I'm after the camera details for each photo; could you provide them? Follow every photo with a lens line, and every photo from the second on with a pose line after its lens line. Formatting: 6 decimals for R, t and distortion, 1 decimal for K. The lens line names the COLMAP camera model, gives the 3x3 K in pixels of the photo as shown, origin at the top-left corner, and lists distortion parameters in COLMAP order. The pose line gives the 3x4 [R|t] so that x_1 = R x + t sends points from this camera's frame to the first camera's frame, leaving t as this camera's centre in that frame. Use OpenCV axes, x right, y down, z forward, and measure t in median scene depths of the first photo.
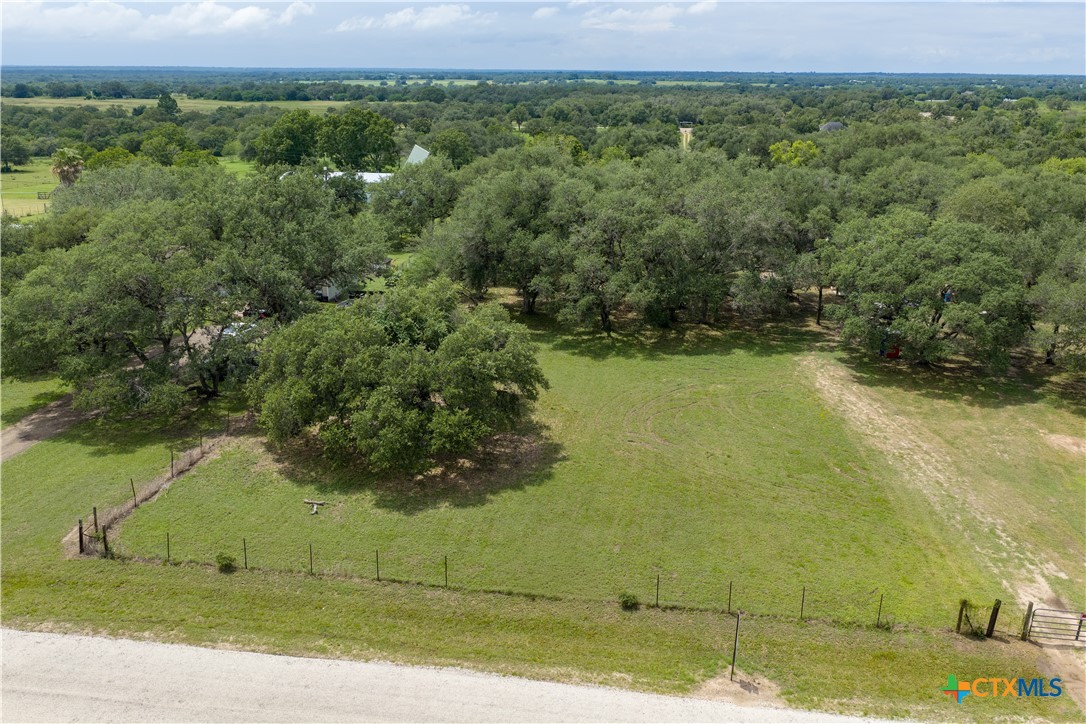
lens RADIAL K [[891.5, 0, 546.6], [0, 891.5, 372.1], [0, 0, 1]] dist [0.013680, -0.018159]
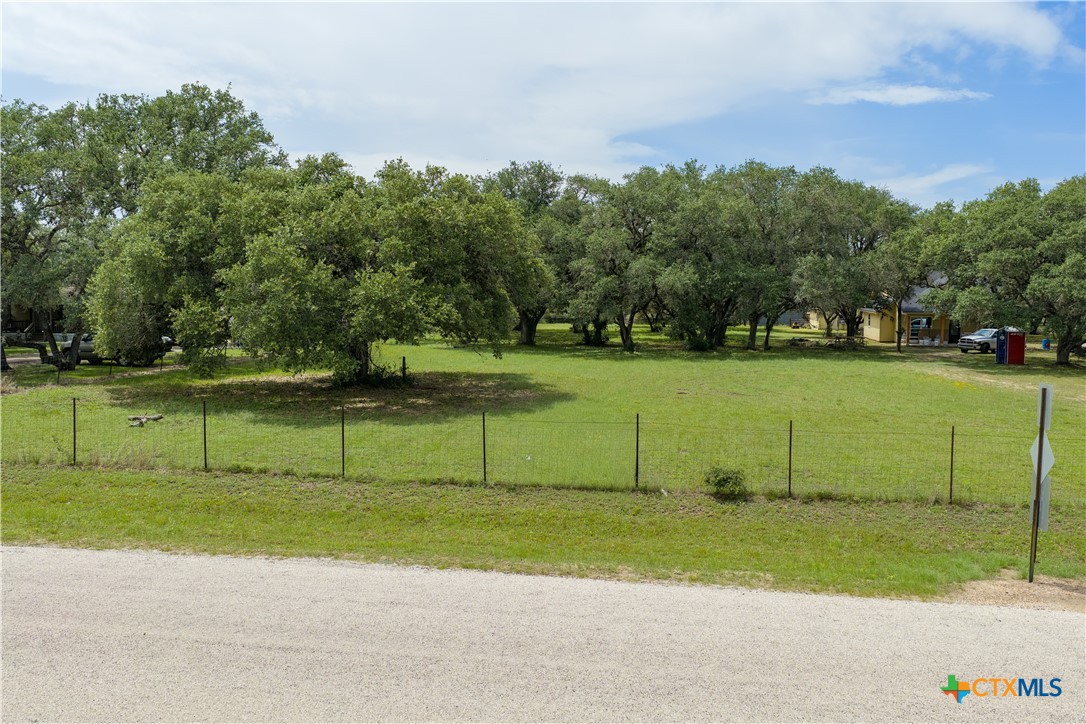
lens RADIAL K [[891.5, 0, 546.6], [0, 891.5, 372.1], [0, 0, 1]] dist [0.013680, -0.018159]
pose [[0.999959, -0.007452, -0.005109, 0.000276], [0.006108, 0.974240, -0.225430, 0.239381], [0.006657, 0.225390, 0.974246, 0.421225]]
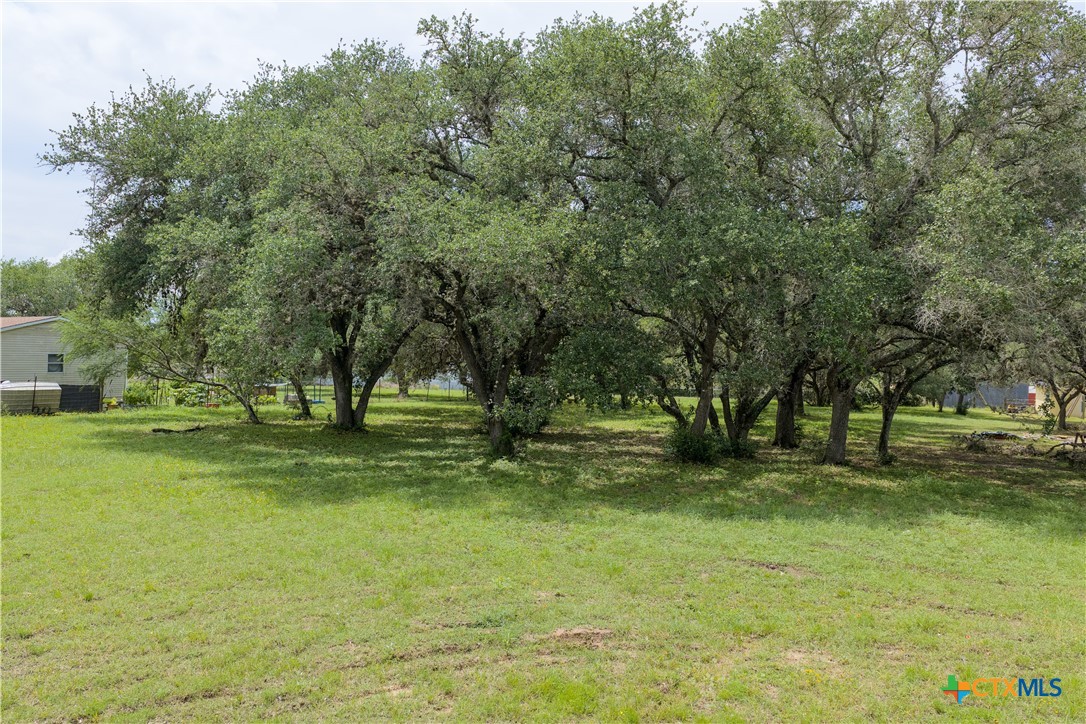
lens RADIAL K [[891.5, 0, 546.6], [0, 891.5, 372.1], [0, 0, 1]] dist [0.013680, -0.018159]
pose [[0.973326, 0.015234, -0.228918, 0.257415], [-0.084361, 0.951653, -0.295362, 0.024271], [0.213351, 0.306796, 0.927555, 1.183987]]
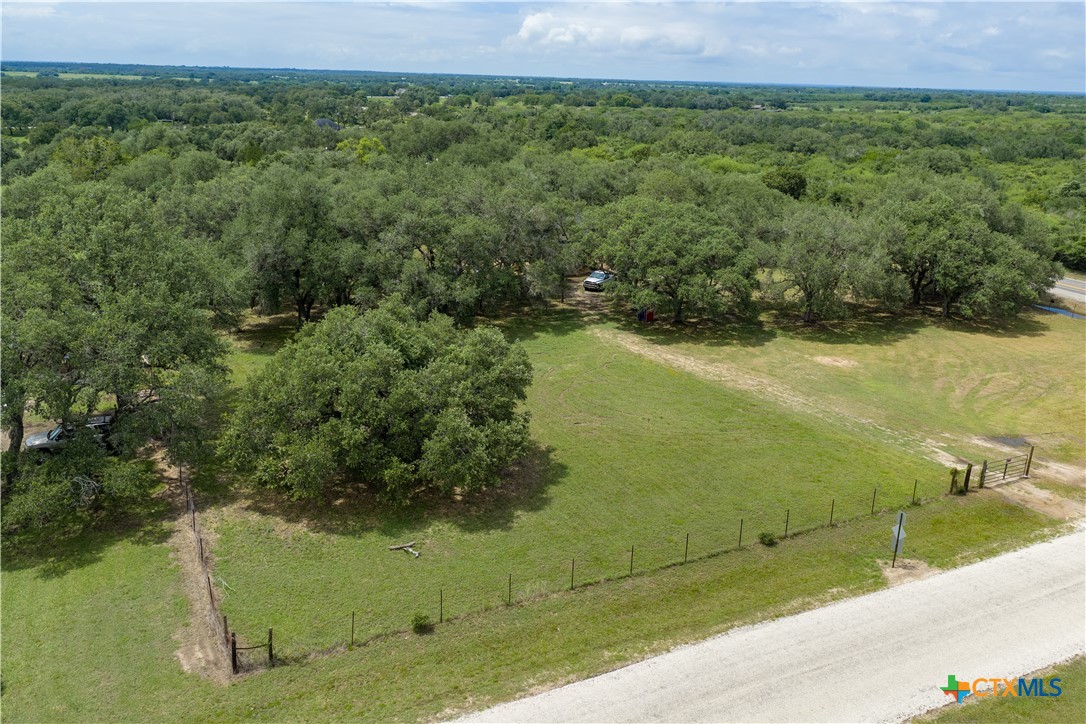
lens RADIAL K [[891.5, 0, 546.6], [0, 891.5, 372.1], [0, 0, 1]] dist [0.013680, -0.018159]
pose [[0.821210, -0.166984, 0.545647, -0.590216], [0.164257, 0.984927, 0.054207, -0.054728], [-0.546474, 0.045111, 0.836260, 0.135638]]
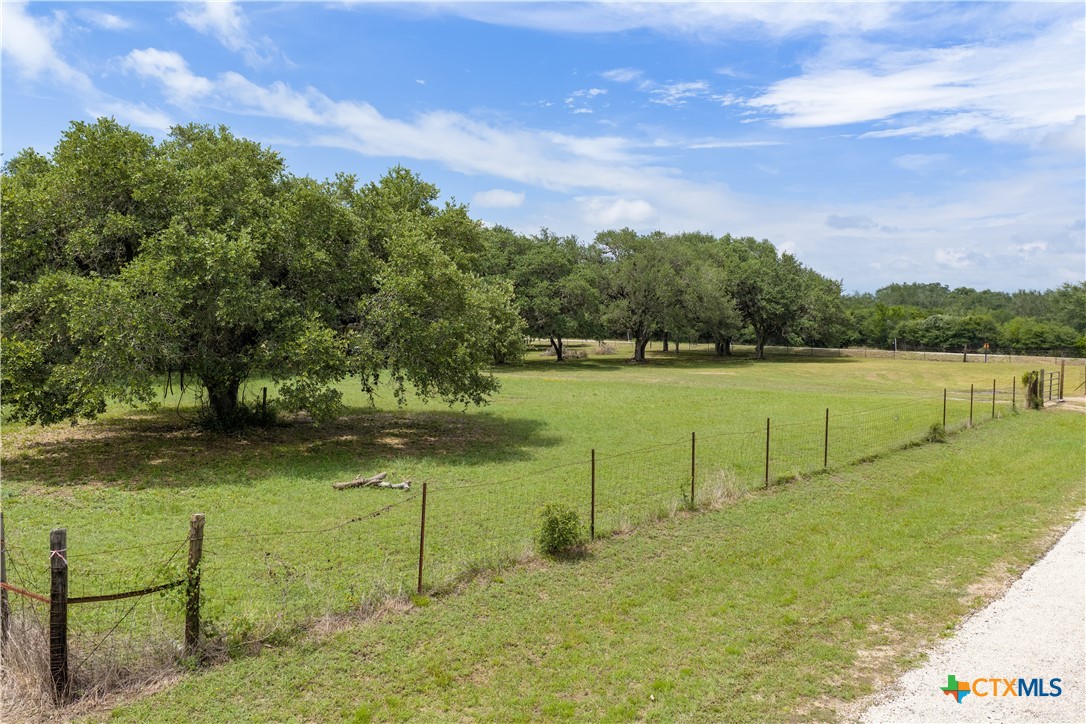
lens RADIAL K [[891.5, 0, 546.6], [0, 891.5, 372.1], [0, 0, 1]] dist [0.013680, -0.018159]
pose [[0.542457, -0.069246, 0.837225, -0.541018], [0.263268, 0.960408, -0.091144, 0.152751], [-0.797766, 0.269856, 0.539210, 0.670521]]
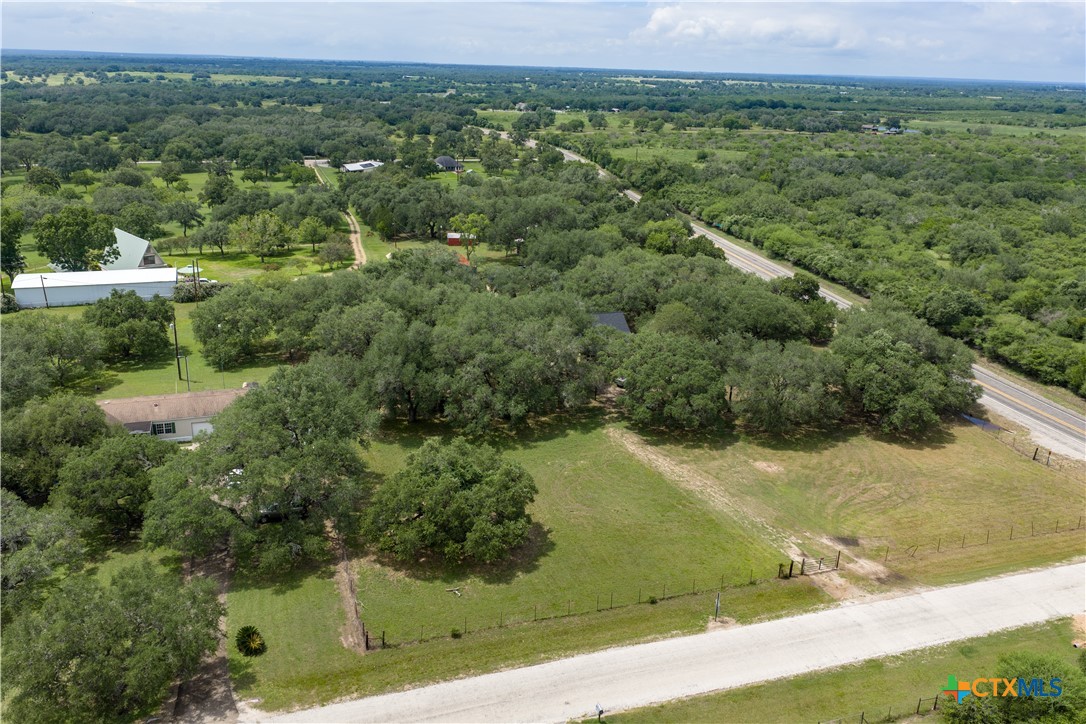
lens RADIAL K [[891.5, 0, 546.6], [0, 891.5, 372.1], [0, 0, 1]] dist [0.013680, -0.018159]
pose [[0.889654, -0.132934, 0.436856, -0.774113], [0.126442, 0.990995, 0.044058, -0.316557], [-0.438779, 0.016041, 0.898452, -0.627691]]
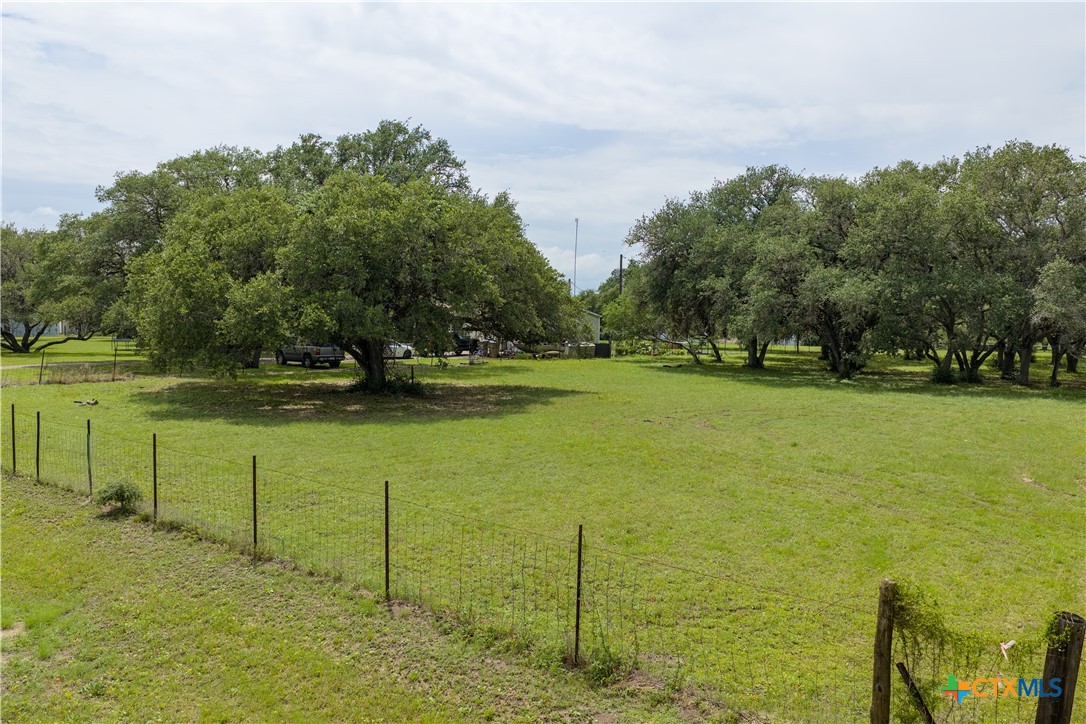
lens RADIAL K [[891.5, 0, 546.6], [0, 891.5, 372.1], [0, 0, 1]] dist [0.013680, -0.018159]
pose [[0.848331, 0.036386, -0.528215, 0.384166], [-0.168033, 0.964564, -0.203423, 0.197399], [0.502095, 0.261327, 0.824384, 0.579708]]
